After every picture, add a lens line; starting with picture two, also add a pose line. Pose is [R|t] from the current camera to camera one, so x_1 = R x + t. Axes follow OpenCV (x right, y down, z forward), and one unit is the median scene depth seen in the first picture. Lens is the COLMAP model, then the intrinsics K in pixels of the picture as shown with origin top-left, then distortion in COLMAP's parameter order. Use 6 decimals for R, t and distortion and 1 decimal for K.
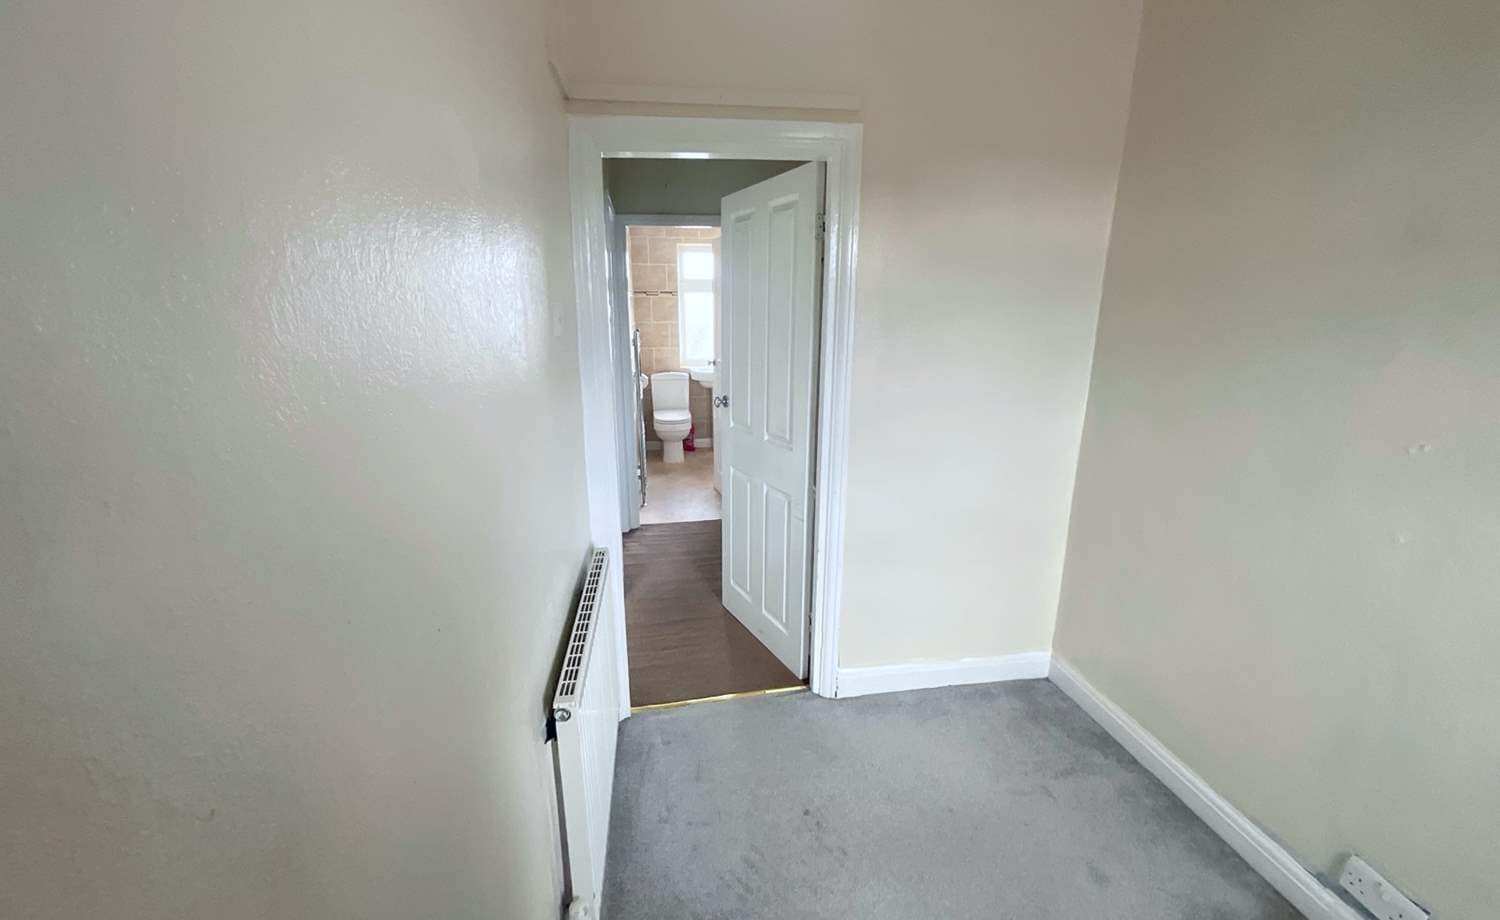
lens RADIAL K [[610.2, 0, 750.0], [0, 610.2, 460.0], [0, 0, 1]] dist [0.000012, -0.000091]
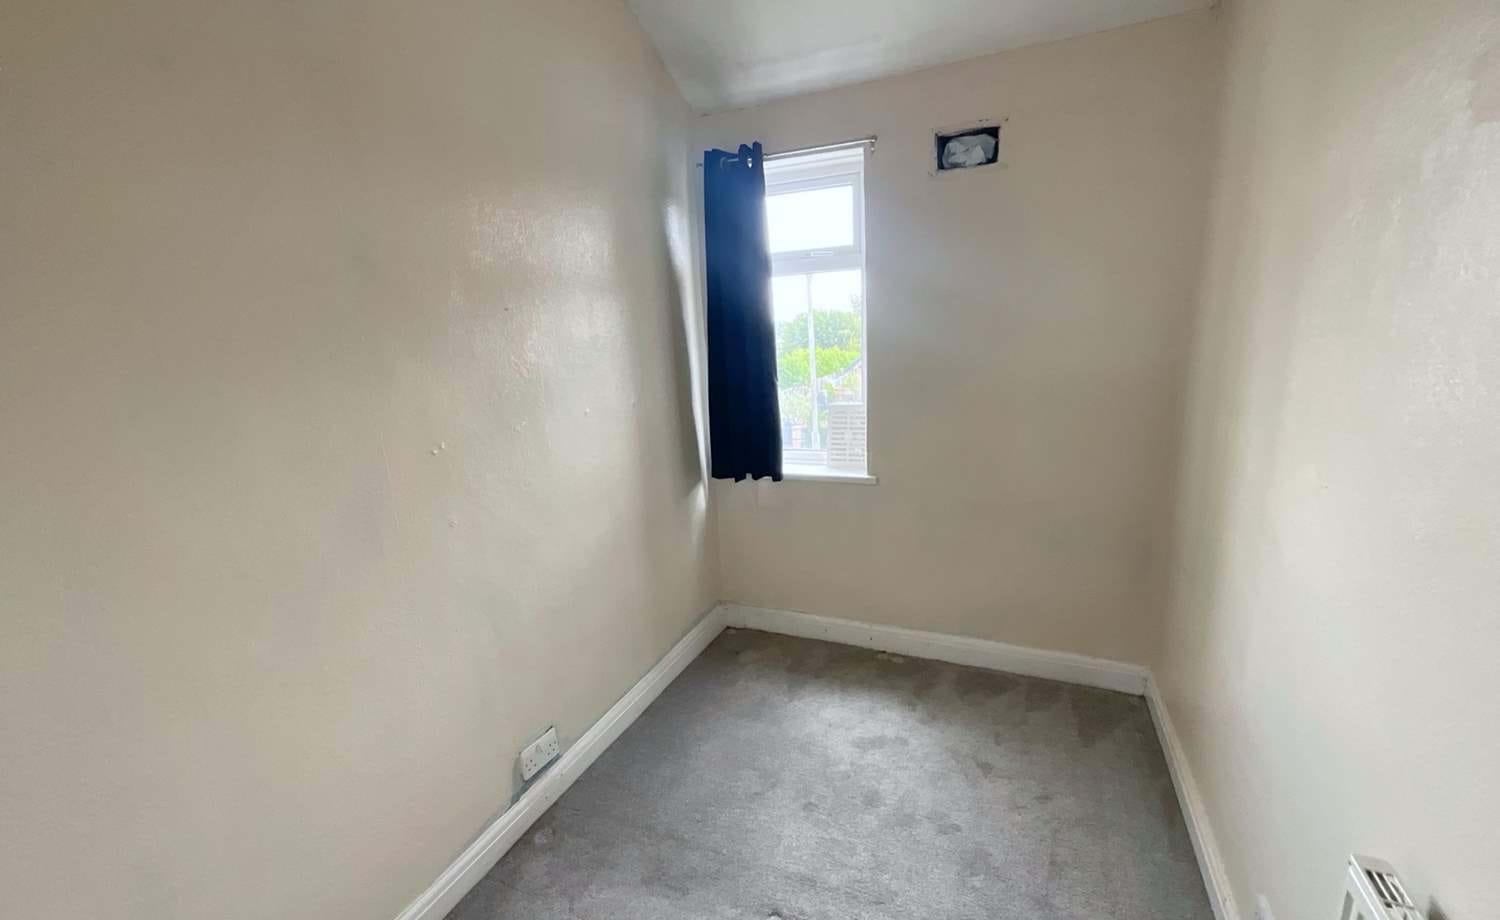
lens RADIAL K [[607.4, 0, 746.4], [0, 607.4, 459.6], [0, 0, 1]] dist [0.015622, -0.006988]
pose [[-0.843944, -0.075604, 0.531077, -0.038425], [0.180650, 0.892134, 0.414079, -0.318572], [-0.505098, 0.445399, -0.739253, 1.318471]]
